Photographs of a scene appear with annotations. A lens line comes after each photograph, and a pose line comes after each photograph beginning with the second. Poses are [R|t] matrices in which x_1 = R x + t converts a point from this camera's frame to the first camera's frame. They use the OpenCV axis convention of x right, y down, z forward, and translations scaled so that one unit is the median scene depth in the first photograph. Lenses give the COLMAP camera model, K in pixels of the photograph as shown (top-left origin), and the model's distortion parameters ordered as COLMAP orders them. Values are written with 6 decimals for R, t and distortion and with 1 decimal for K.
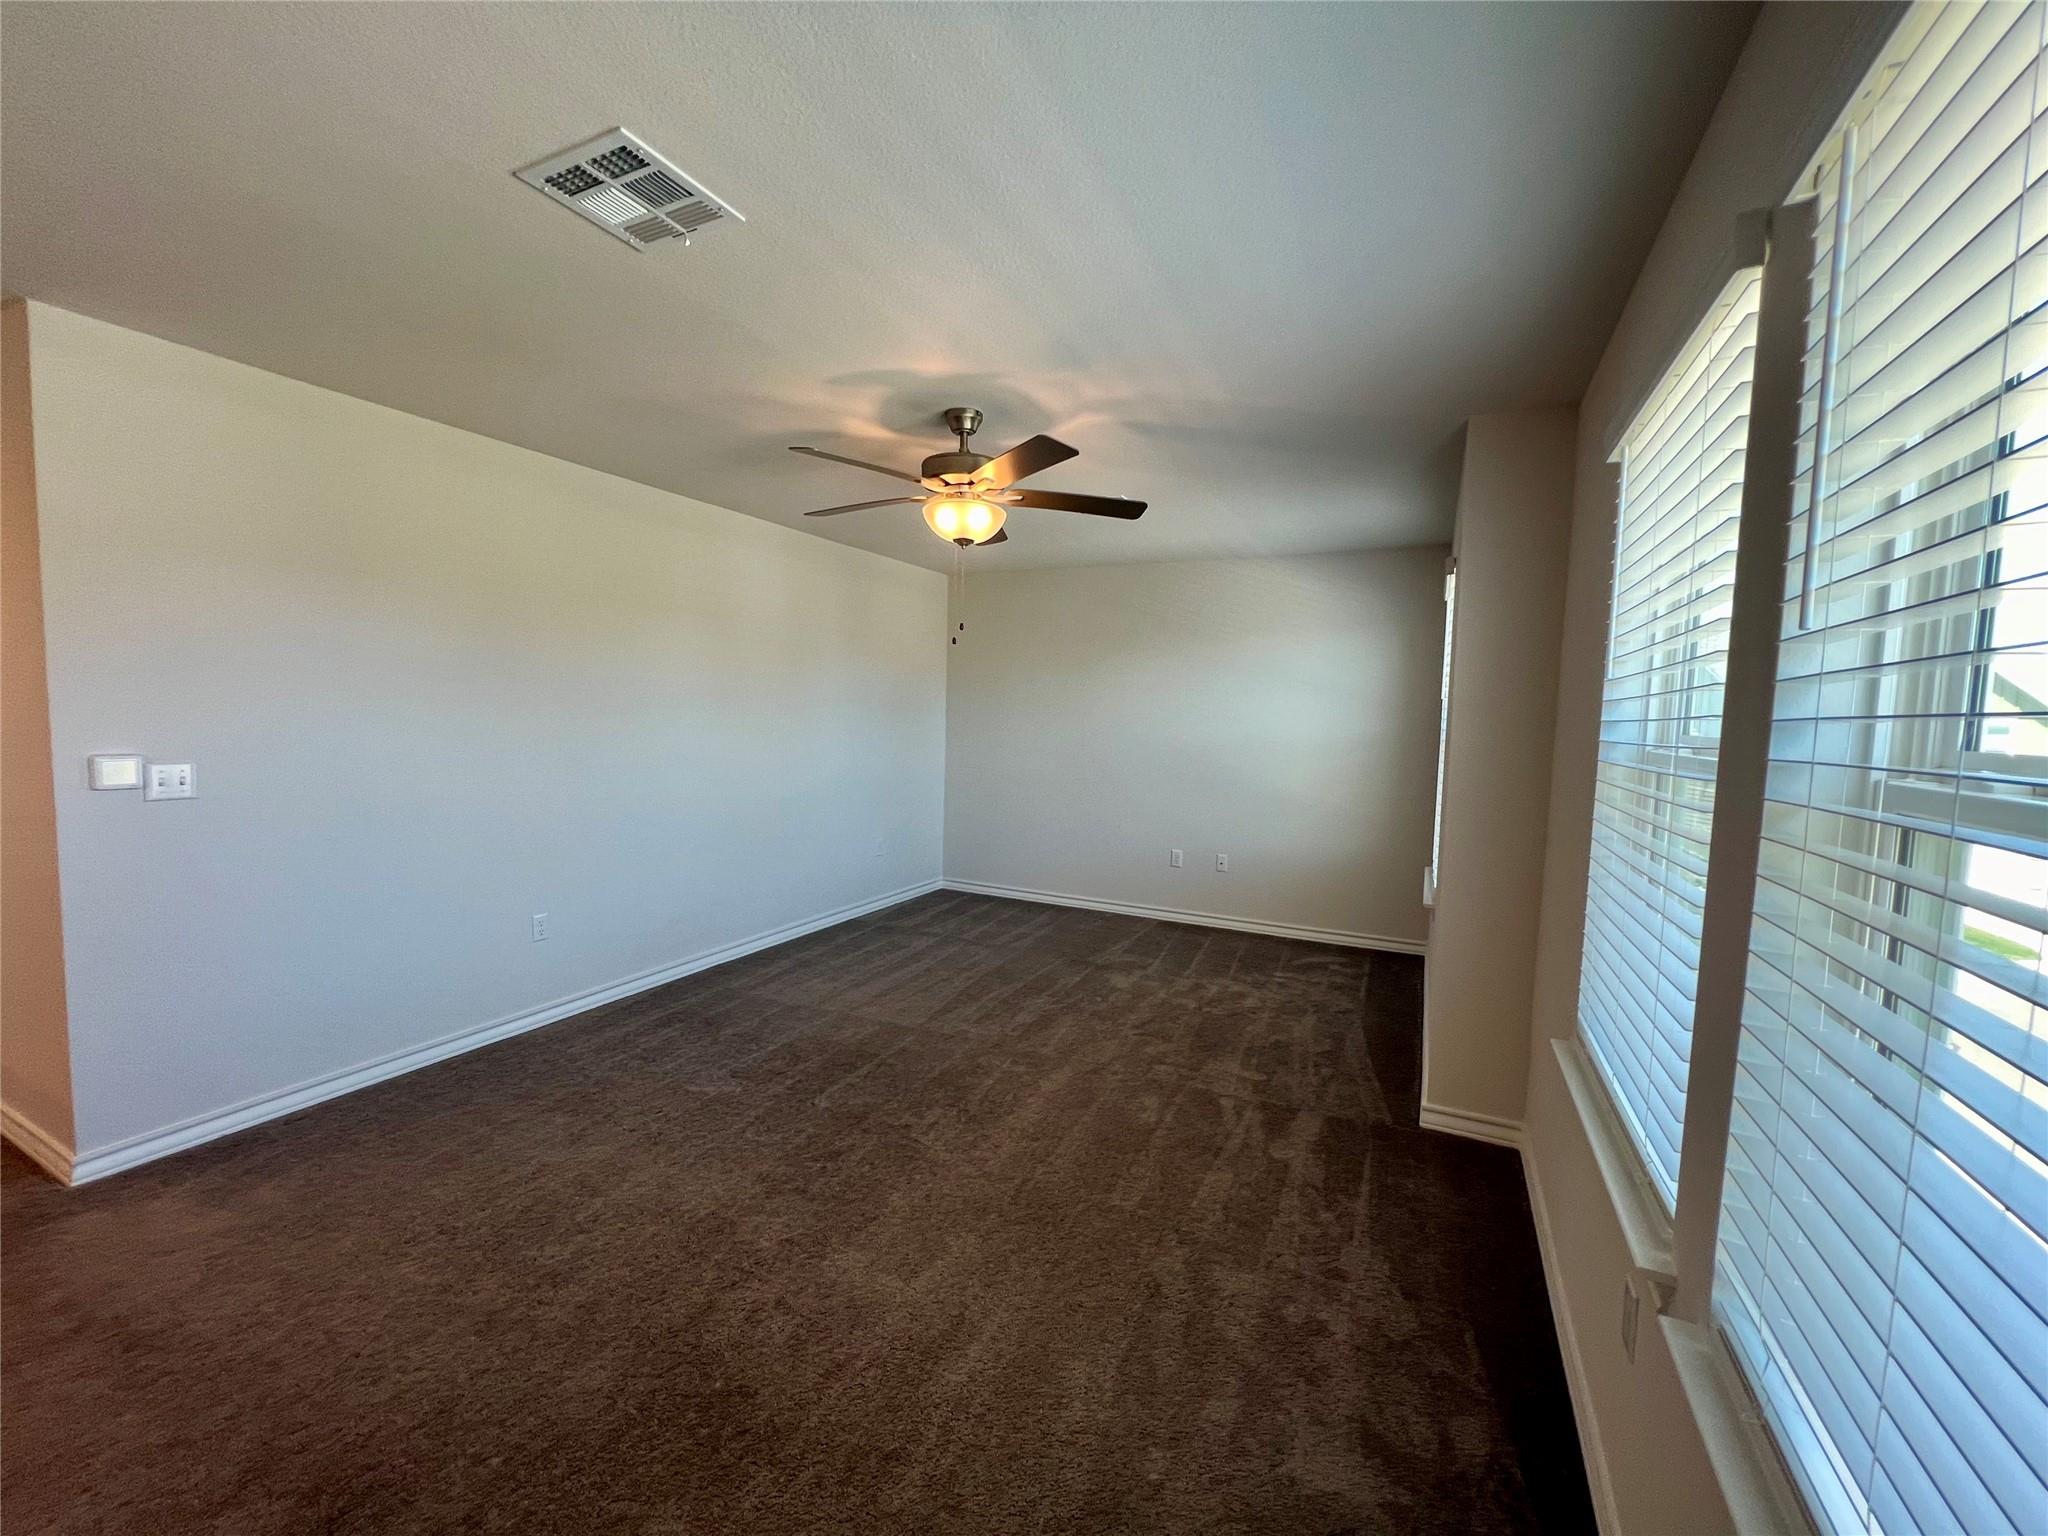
lens RADIAL K [[821.4, 0, 1023.0], [0, 821.4, 767.7], [0, 0, 1]] dist [-0.001893, 0.000557]
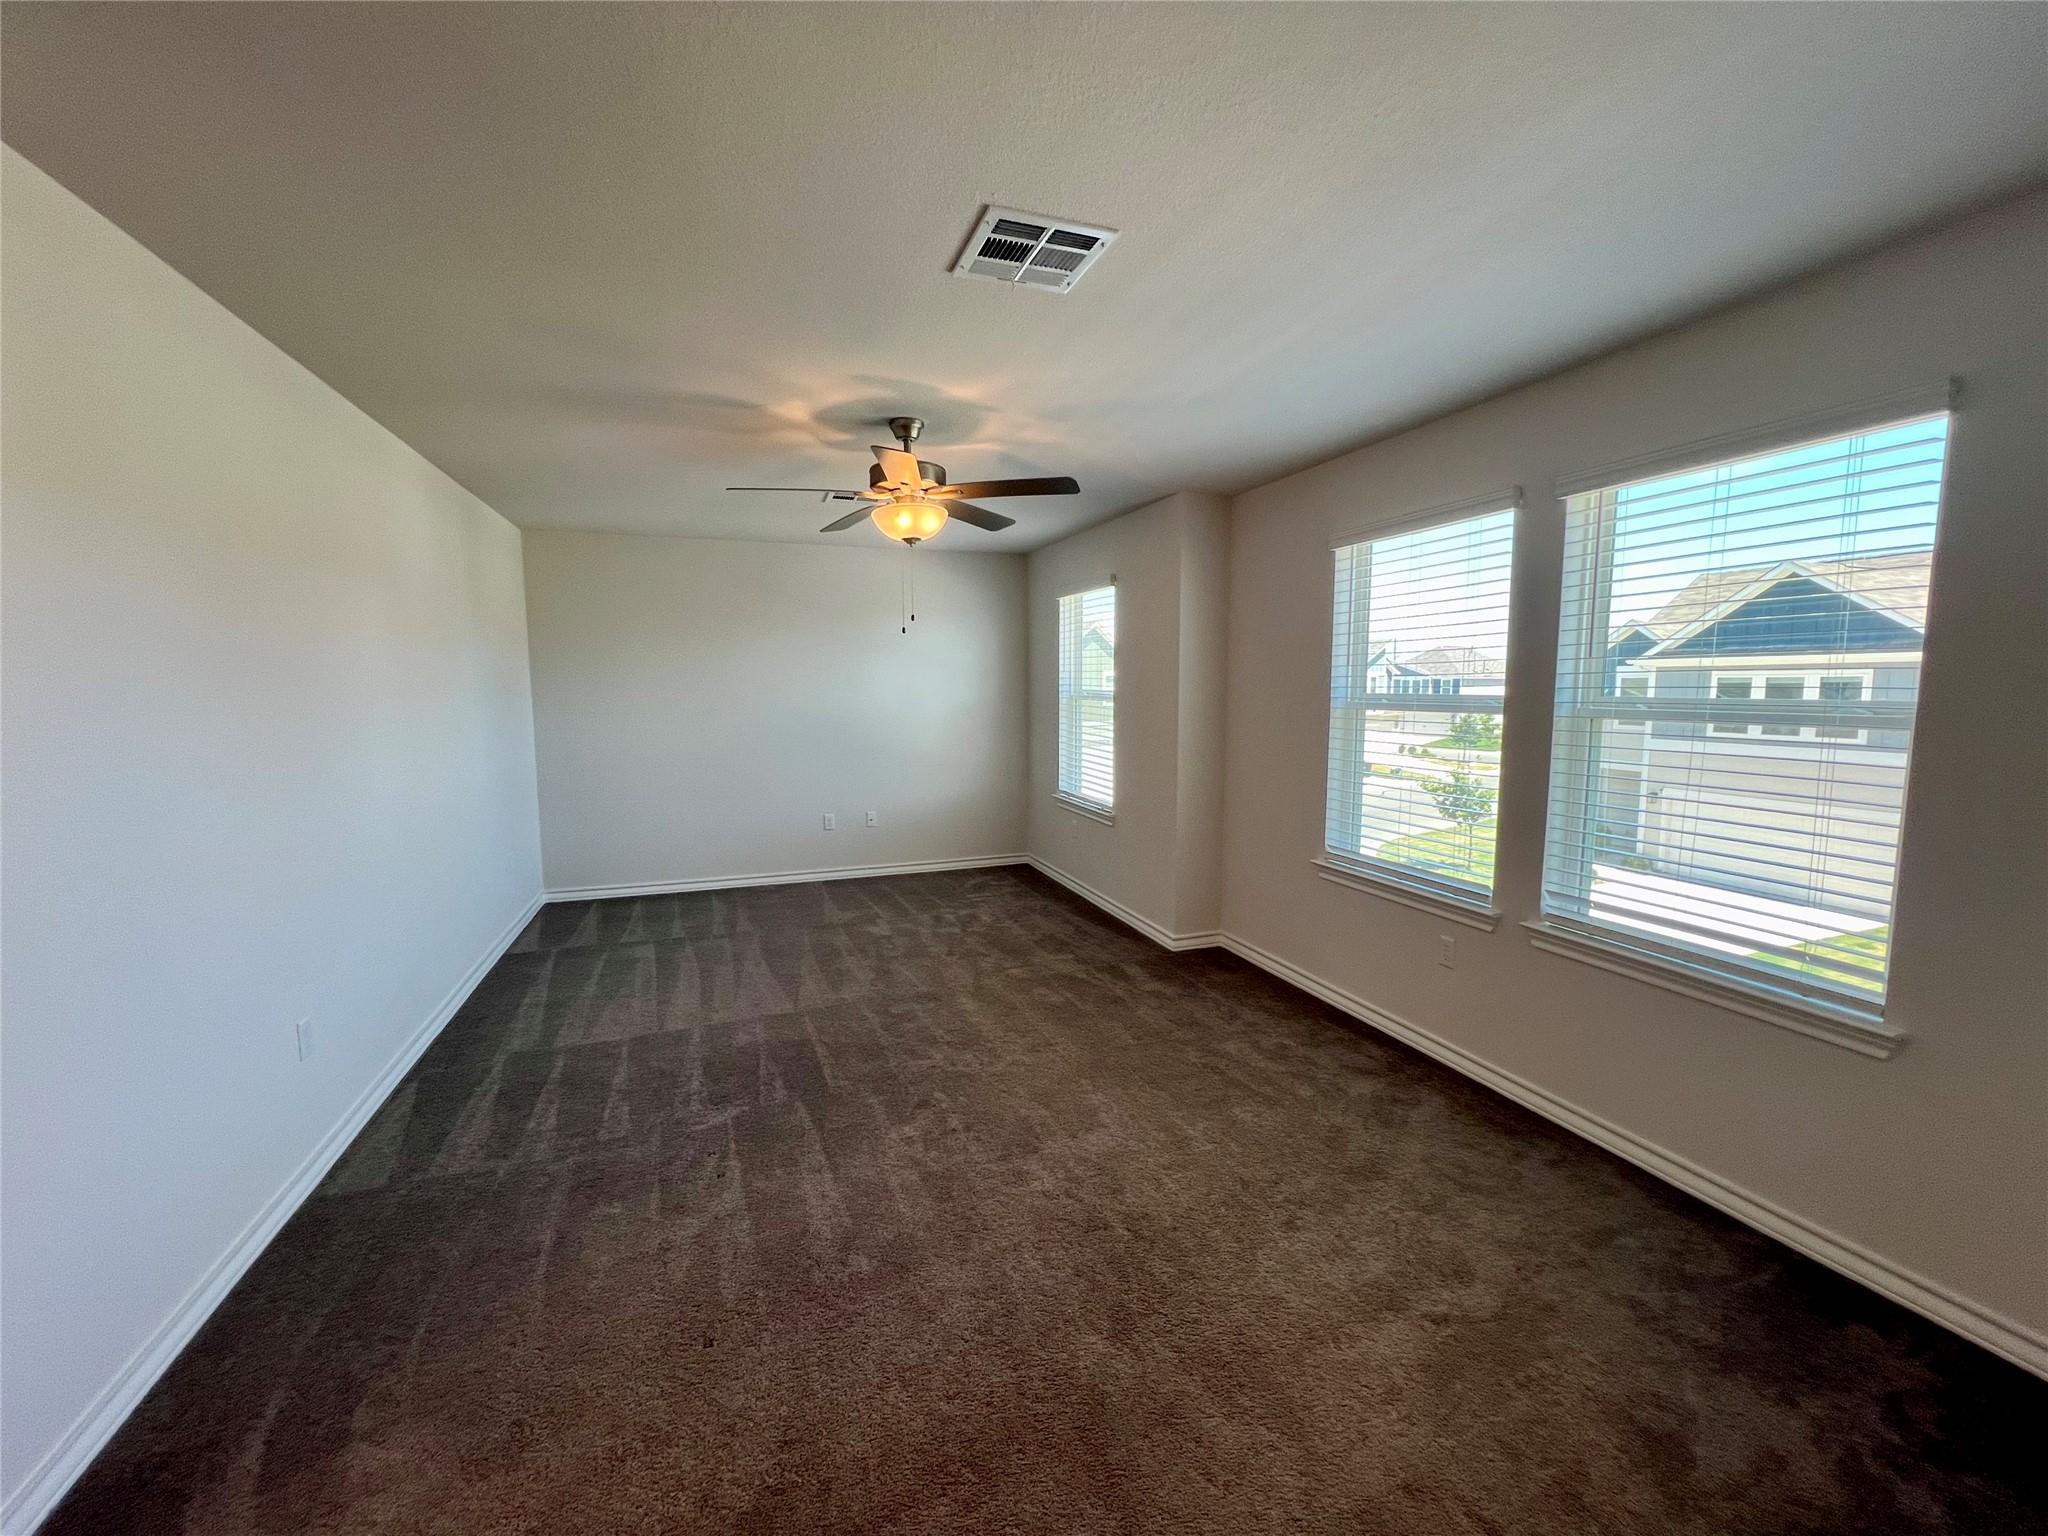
lens RADIAL K [[821.4, 0, 1021.7], [0, 821.4, 768.2], [0, 0, 1]] dist [-0.001893, 0.000557]
pose [[0.693658, -0.103972, 0.712761, -0.612720], [0.072631, 0.994580, 0.074398, -0.033356], [-0.716633, 0.000161, 0.697451, 0.098552]]
